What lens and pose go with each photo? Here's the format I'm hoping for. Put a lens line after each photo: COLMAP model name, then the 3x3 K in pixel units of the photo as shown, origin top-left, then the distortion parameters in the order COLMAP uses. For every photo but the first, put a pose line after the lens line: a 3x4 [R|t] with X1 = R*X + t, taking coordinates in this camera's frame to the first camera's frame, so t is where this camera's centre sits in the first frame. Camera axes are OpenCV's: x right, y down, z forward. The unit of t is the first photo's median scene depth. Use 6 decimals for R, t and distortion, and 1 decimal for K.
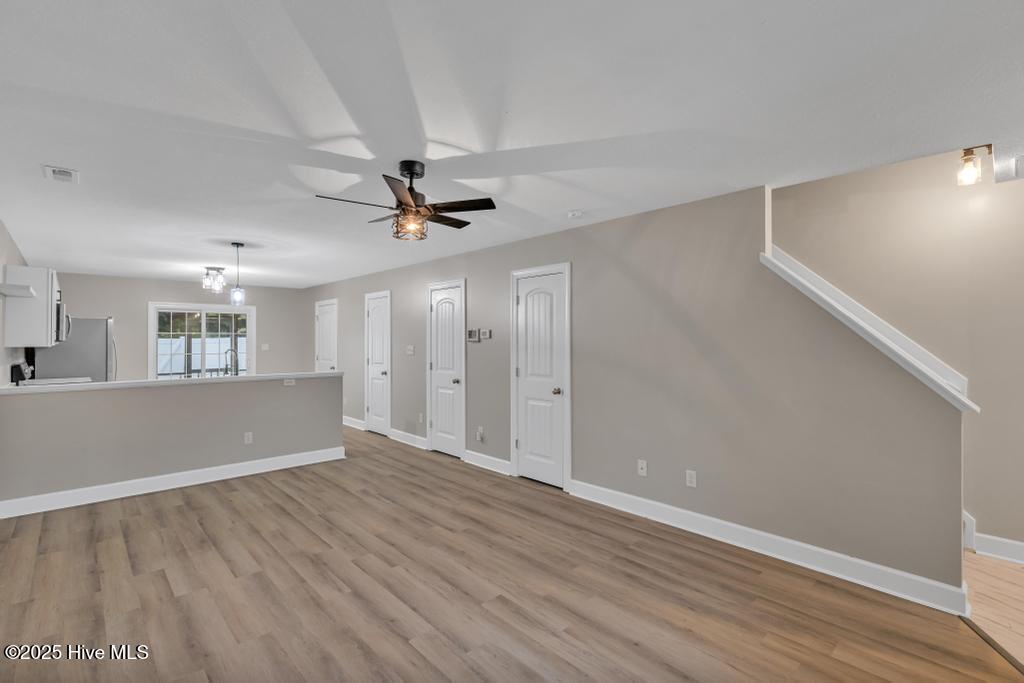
lens RADIAL K [[463.0, 0, 509.3], [0, 463.0, 339.5], [0, 0, 1]] dist [-0.000366, -0.000045]
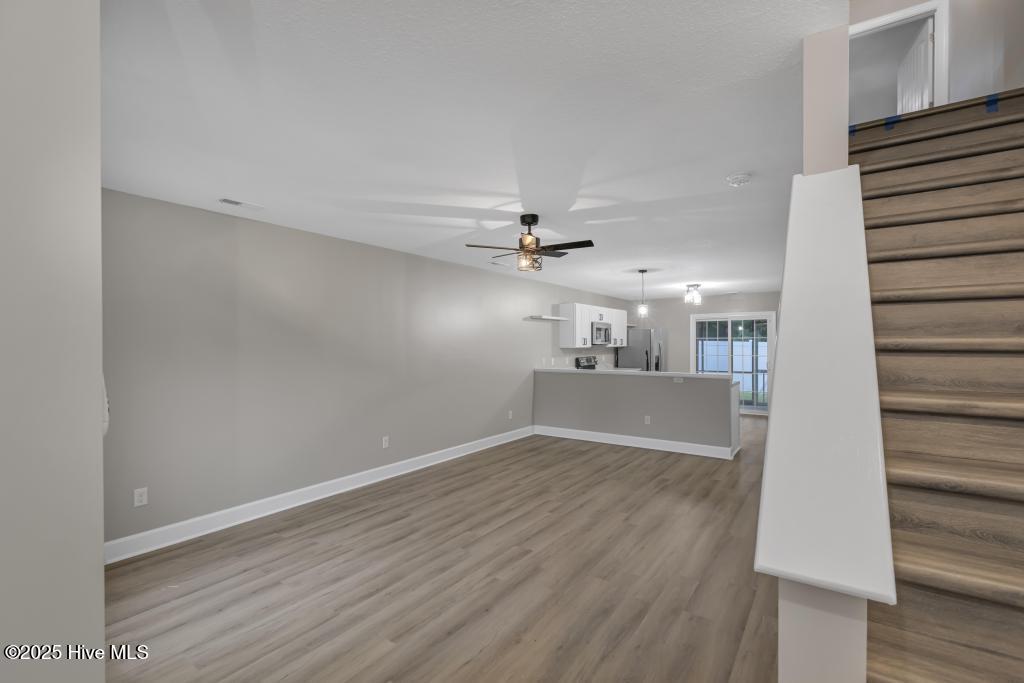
lens RADIAL K [[463.0, 0, 509.3], [0, 463.0, 339.5], [0, 0, 1]] dist [-0.000366, -0.000045]
pose [[0.206325, -0.009619, -0.978436, 0.792948], [0.001997, 0.999954, -0.009409, 0.001028], [0.978481, -0.000012, 0.206335, 0.461498]]
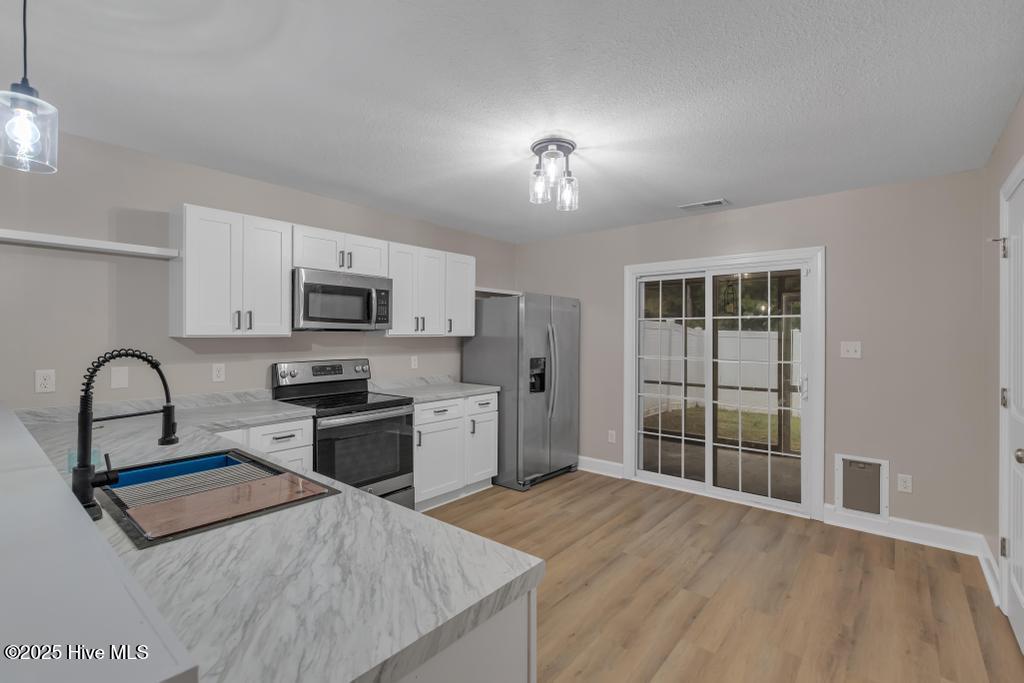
lens RADIAL K [[463.0, 0, 509.3], [0, 463.0, 339.5], [0, 0, 1]] dist [-0.000366, -0.000045]
pose [[0.109989, 0.000974, -0.993932, -0.410203], [-0.001906, 0.999998, 0.000769, 0.022631], [0.993931, 0.001810, 0.109991, 1.575973]]
